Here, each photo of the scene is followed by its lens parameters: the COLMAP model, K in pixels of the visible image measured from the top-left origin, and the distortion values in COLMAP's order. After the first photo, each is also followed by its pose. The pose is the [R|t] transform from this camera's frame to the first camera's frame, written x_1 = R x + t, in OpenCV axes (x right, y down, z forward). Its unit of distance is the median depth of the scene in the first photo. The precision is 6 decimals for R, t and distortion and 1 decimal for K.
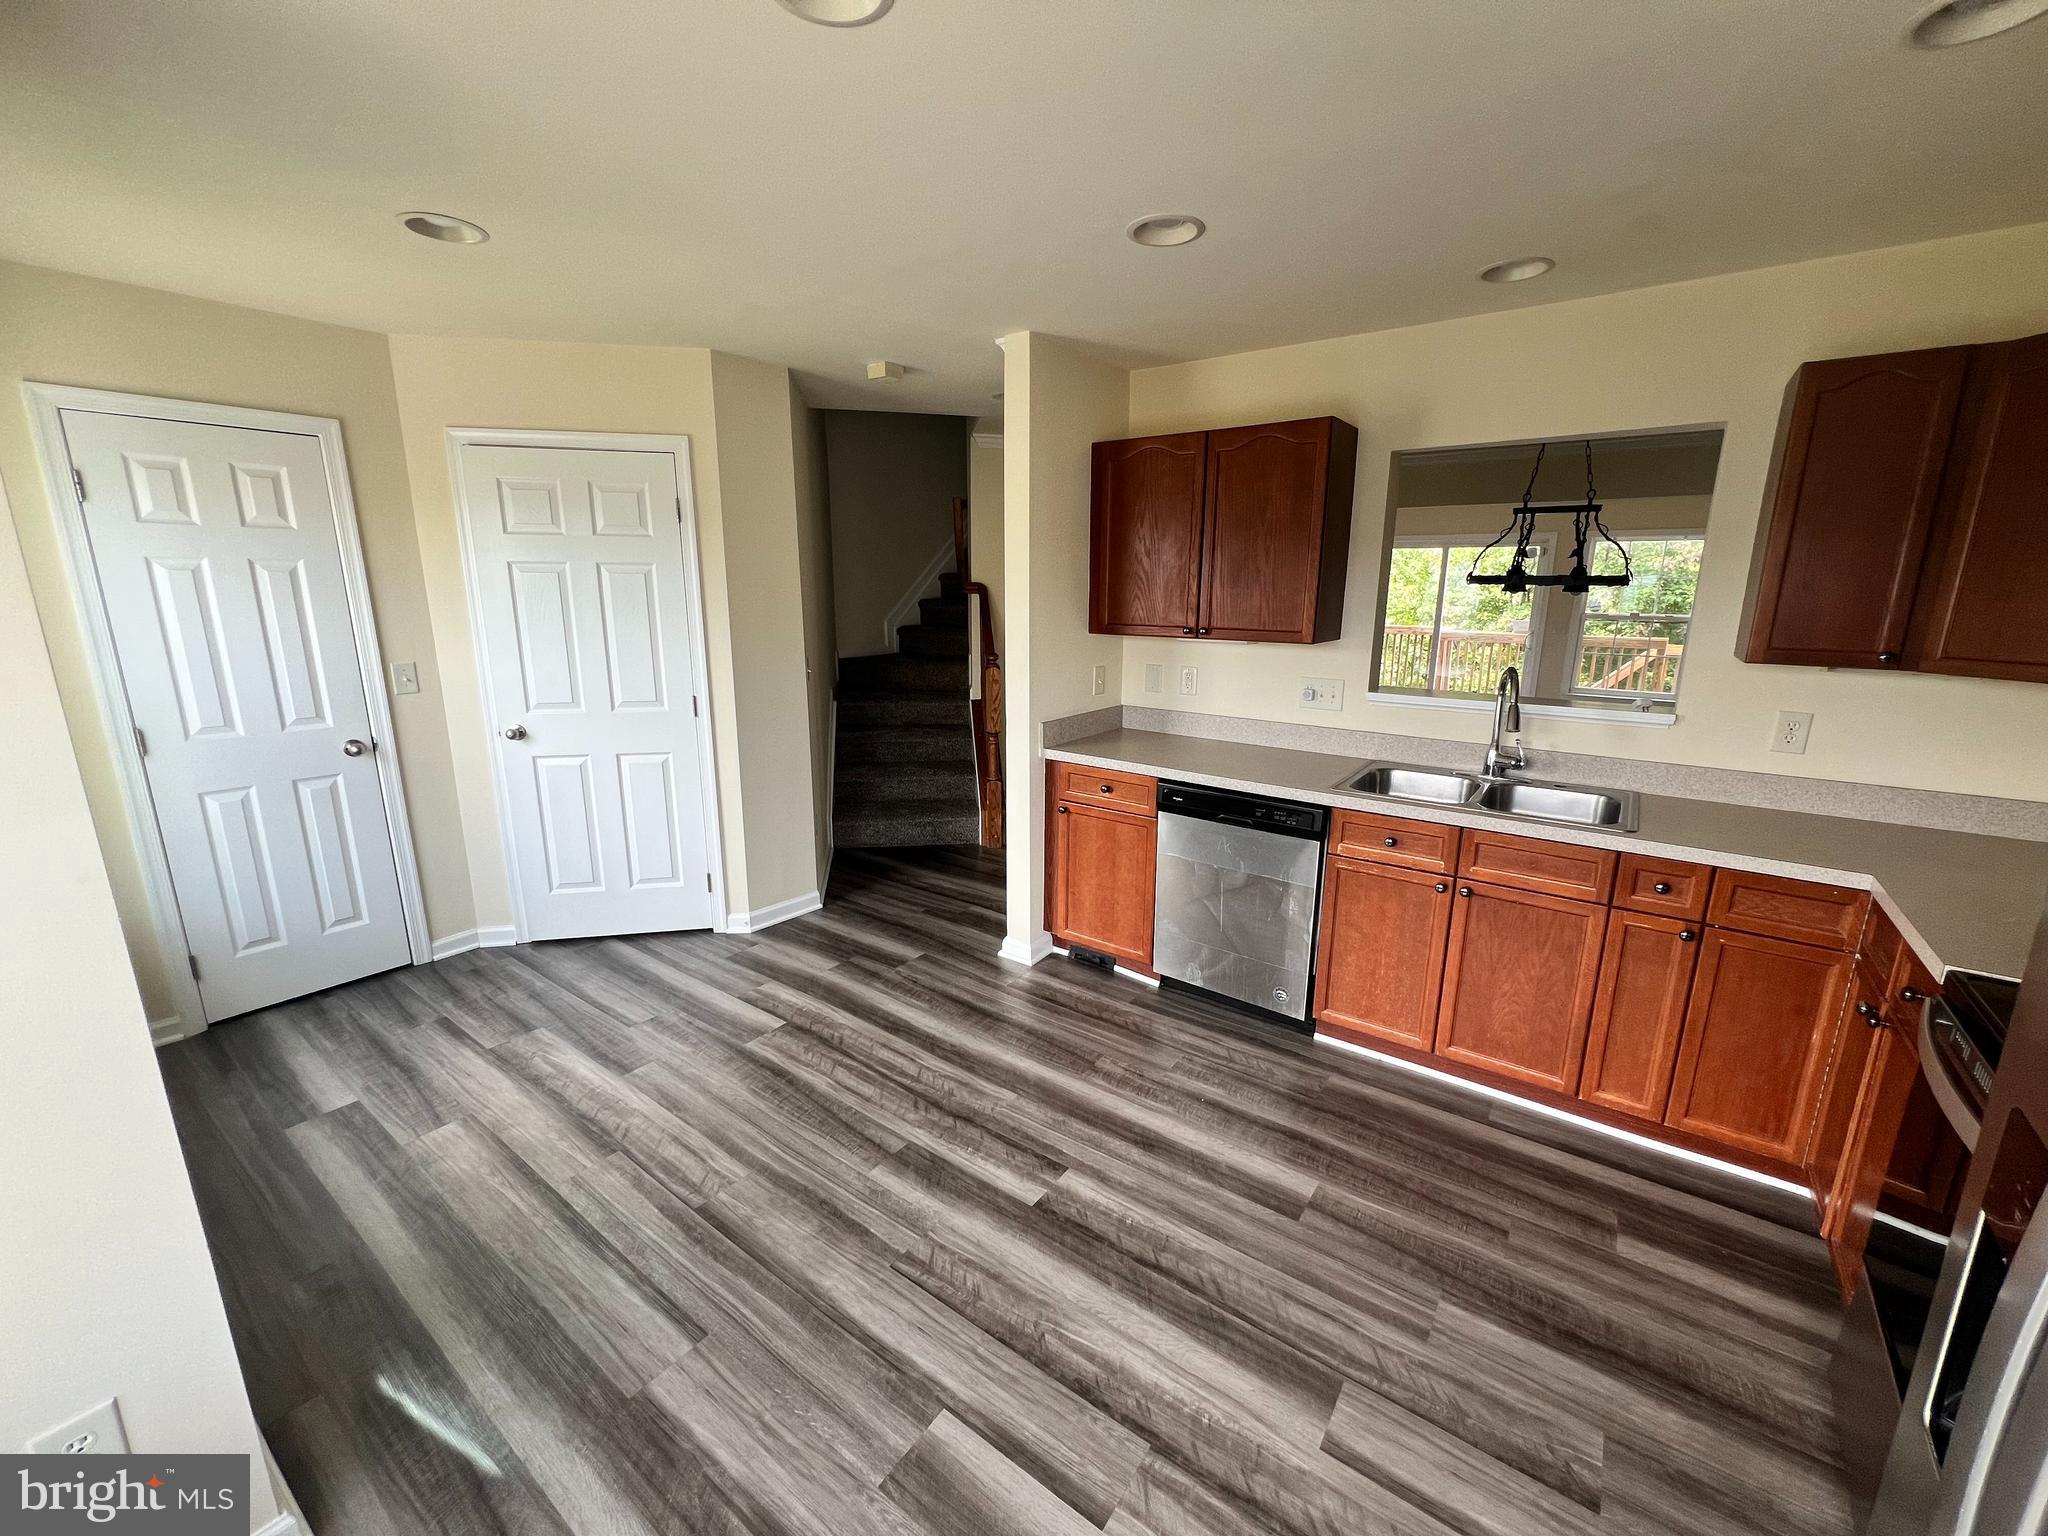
lens RADIAL K [[824.1, 0, 1027.1], [0, 824.1, 772.2], [0, 0, 1]] dist [0.017694, 0.000741]
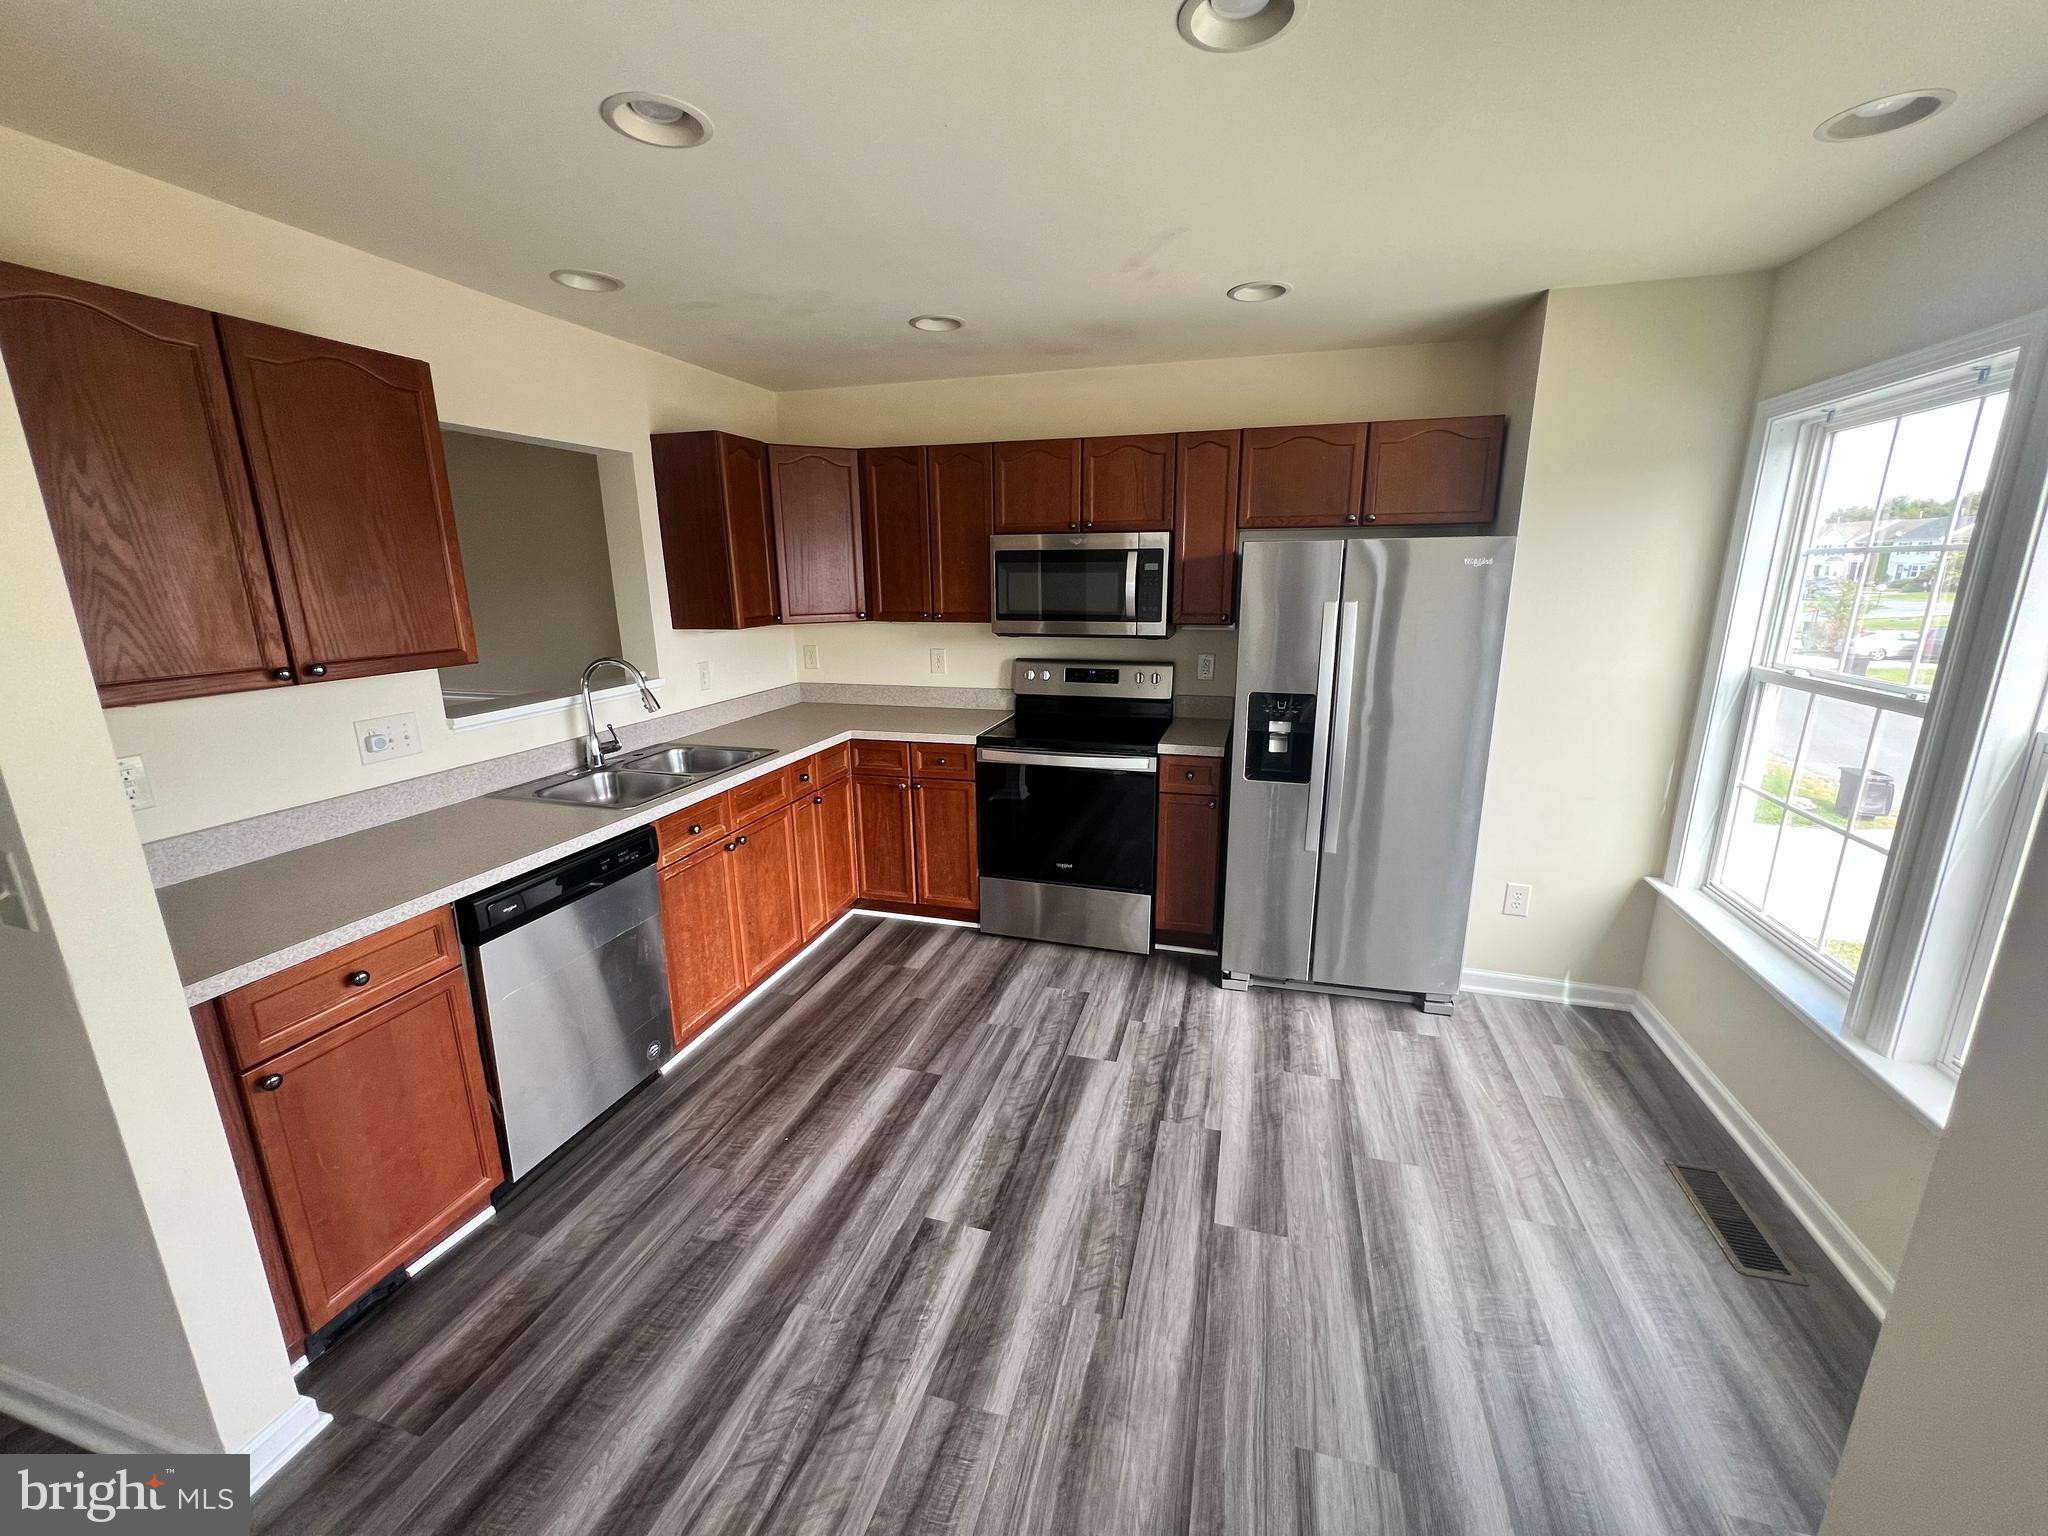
lens RADIAL K [[824.1, 0, 1033.7], [0, 824.1, 760.1], [0, 0, 1]] dist [0.017694, 0.000741]
pose [[-0.346559, -0.218259, 0.912283, -0.800003], [0.219763, 0.926595, 0.305167, -0.276252], [-0.911922, 0.306244, -0.273154, 1.091538]]
